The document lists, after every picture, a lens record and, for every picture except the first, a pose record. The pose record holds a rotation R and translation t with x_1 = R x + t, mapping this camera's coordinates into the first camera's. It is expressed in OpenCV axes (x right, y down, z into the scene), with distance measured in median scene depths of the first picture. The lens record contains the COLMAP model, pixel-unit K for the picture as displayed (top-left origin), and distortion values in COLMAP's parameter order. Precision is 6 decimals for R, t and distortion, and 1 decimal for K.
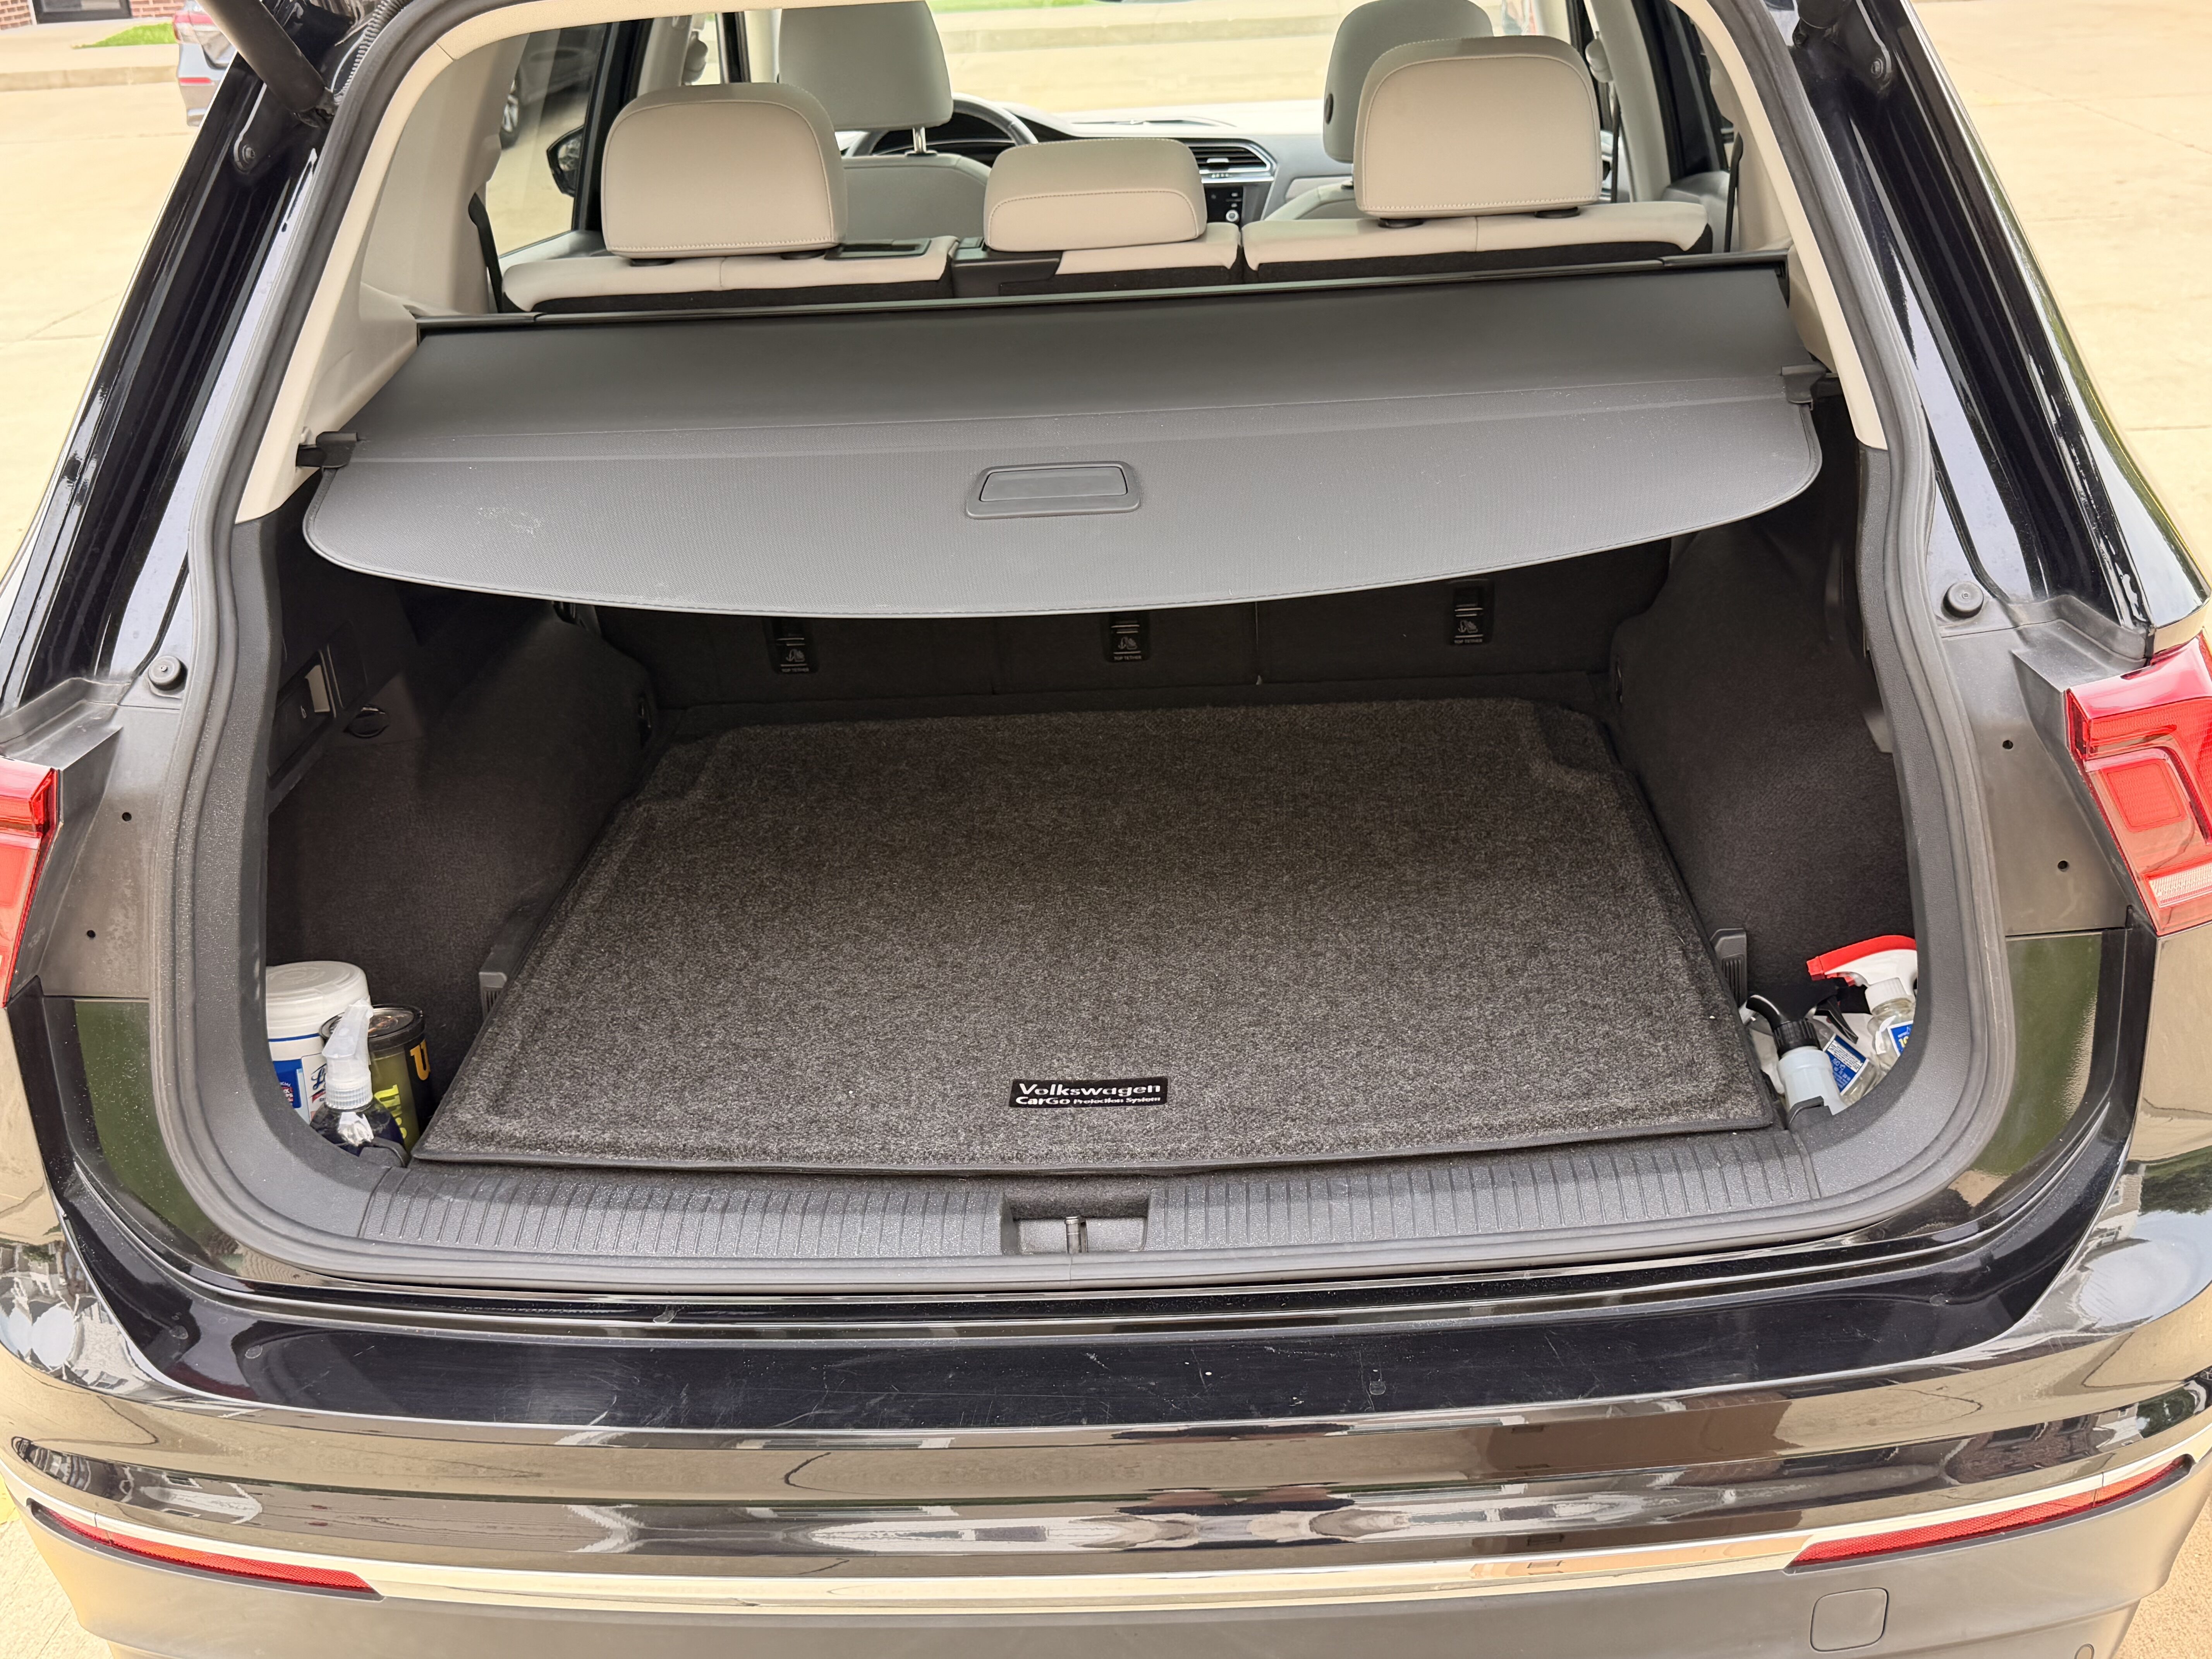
lens RADIAL K [[2501.4, 0, 1106.0], [0, 2501.4, 829.5], [0, 0, 1]] dist [0.202925, -0.626137]
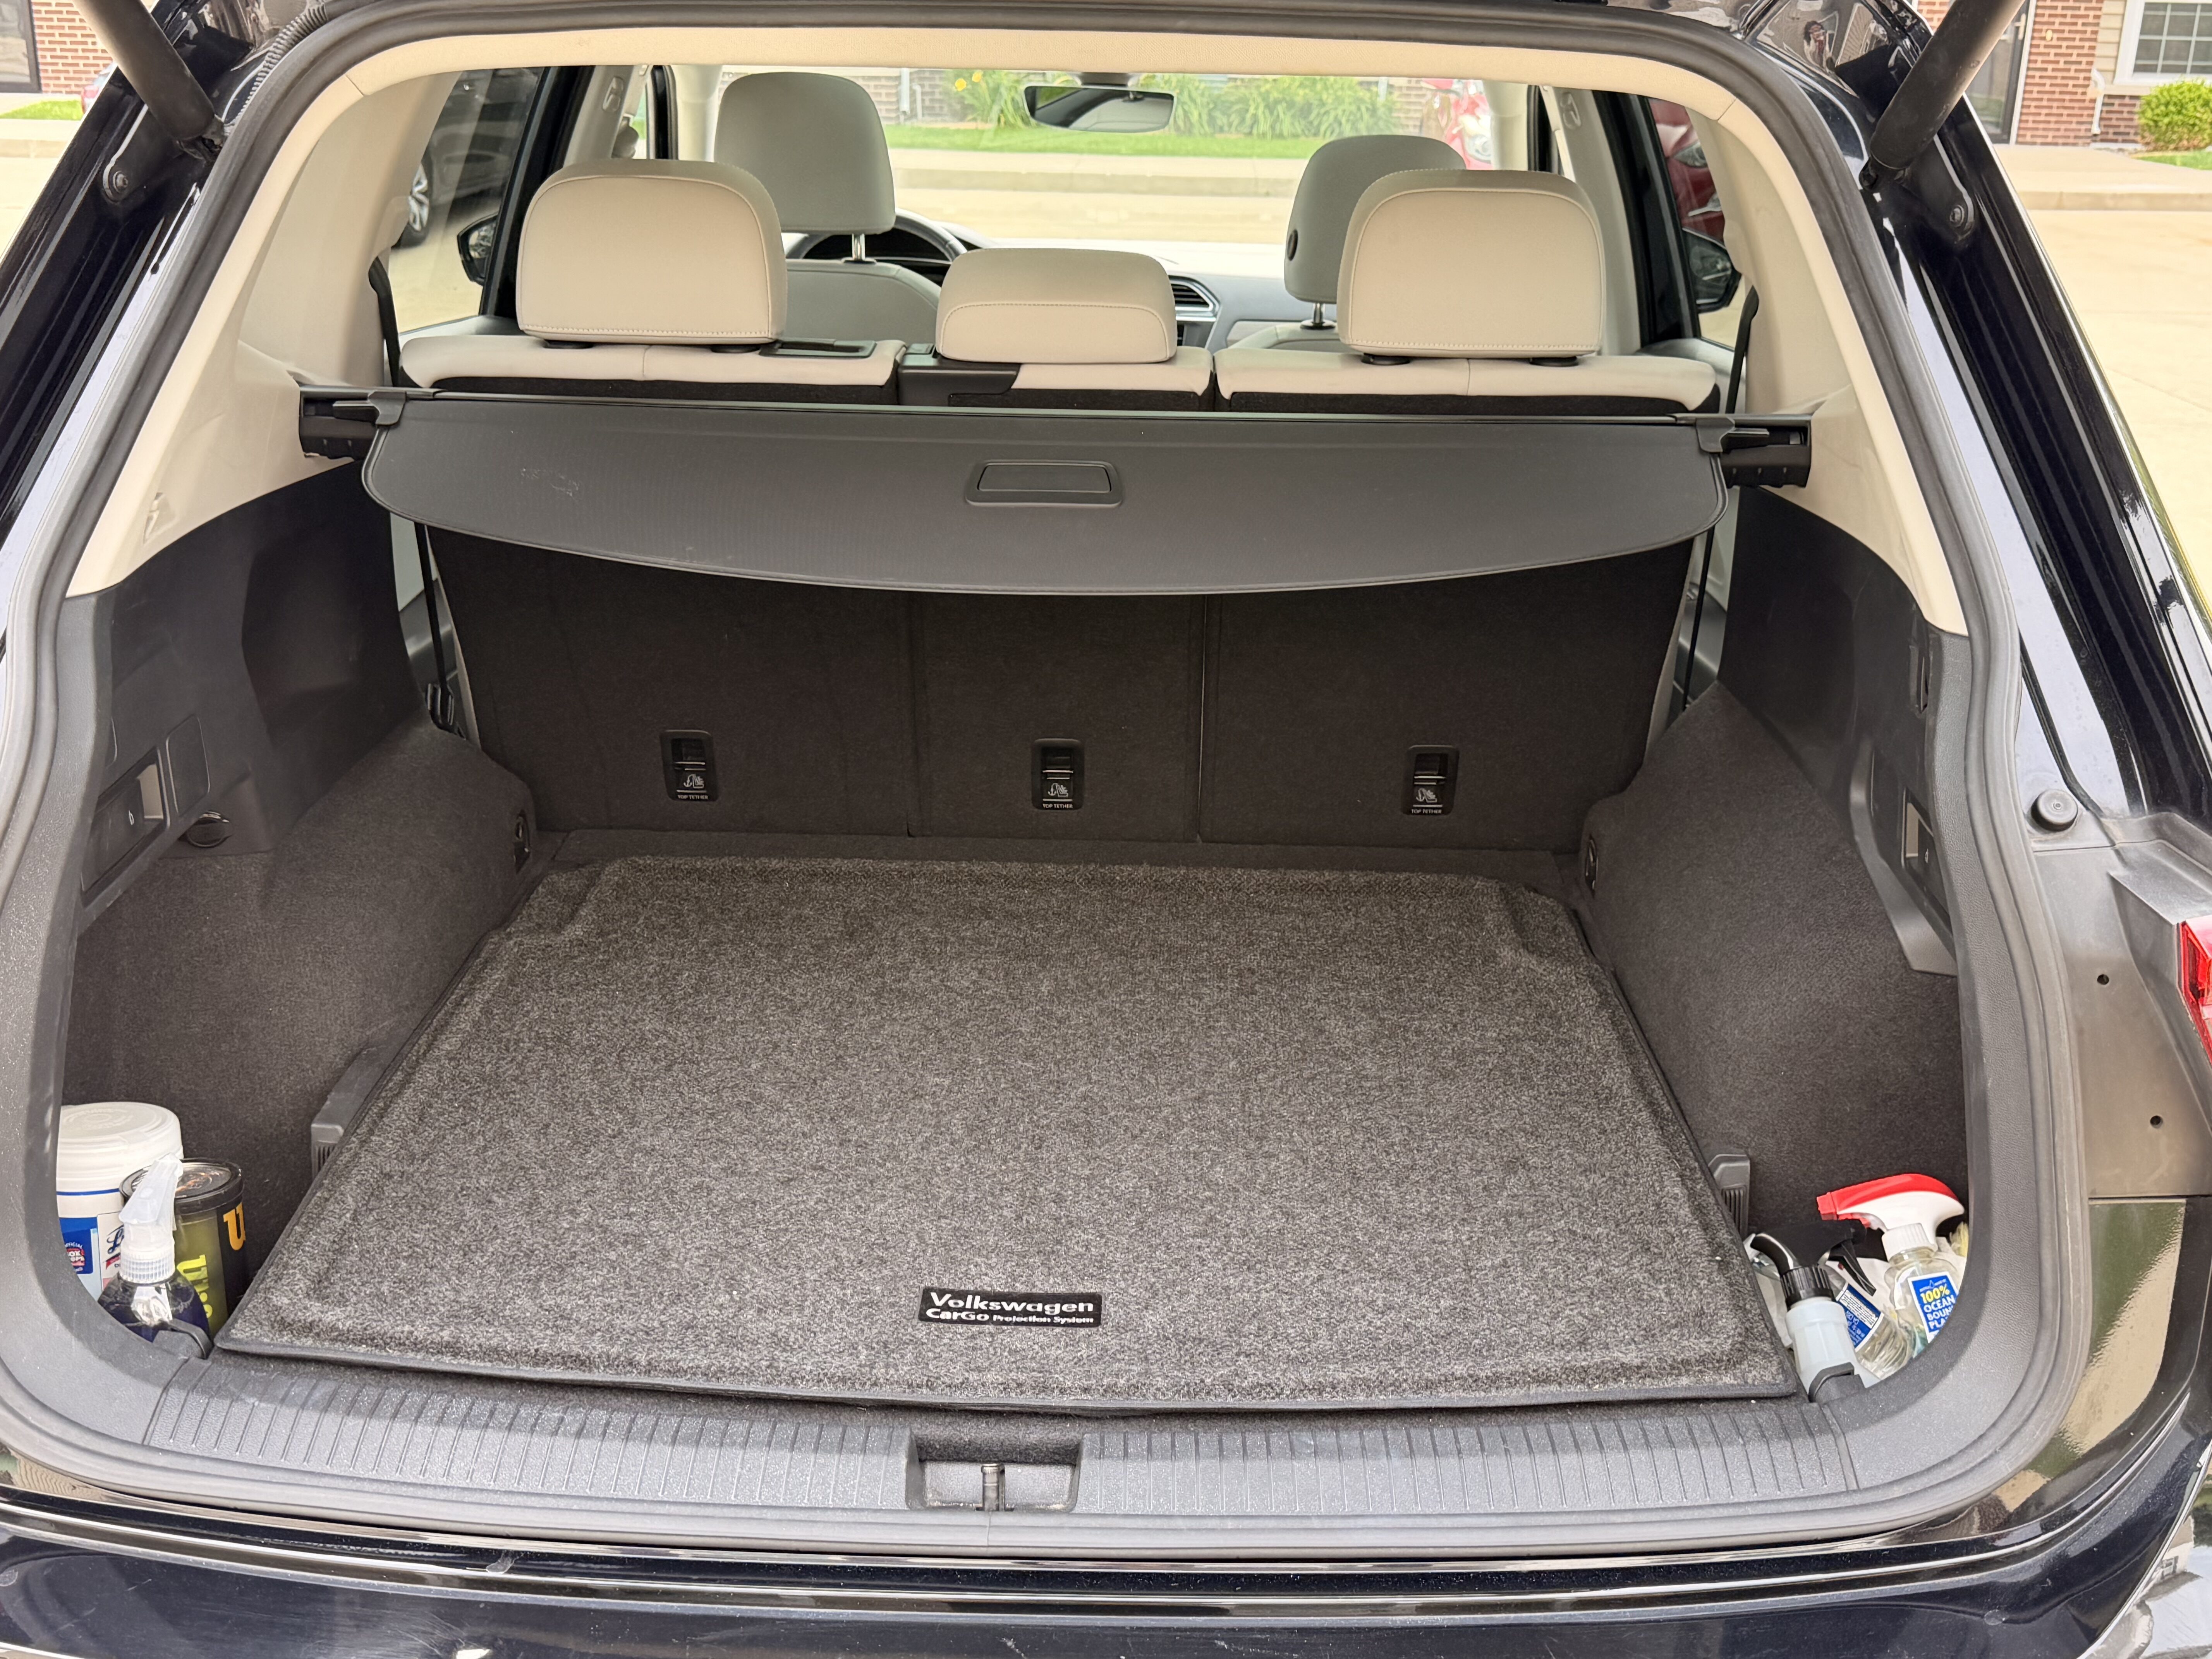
lens RADIAL K [[2501.4, 0, 1106.0], [0, 2501.4, 829.5], [0, 0, 1]] dist [0.202925, -0.626137]
pose [[0.996902, 0.061268, 0.049328, -0.026787], [-0.058438, 0.996668, -0.056909, -0.012342], [-0.052651, 0.053850, 0.997160, 0.117993]]
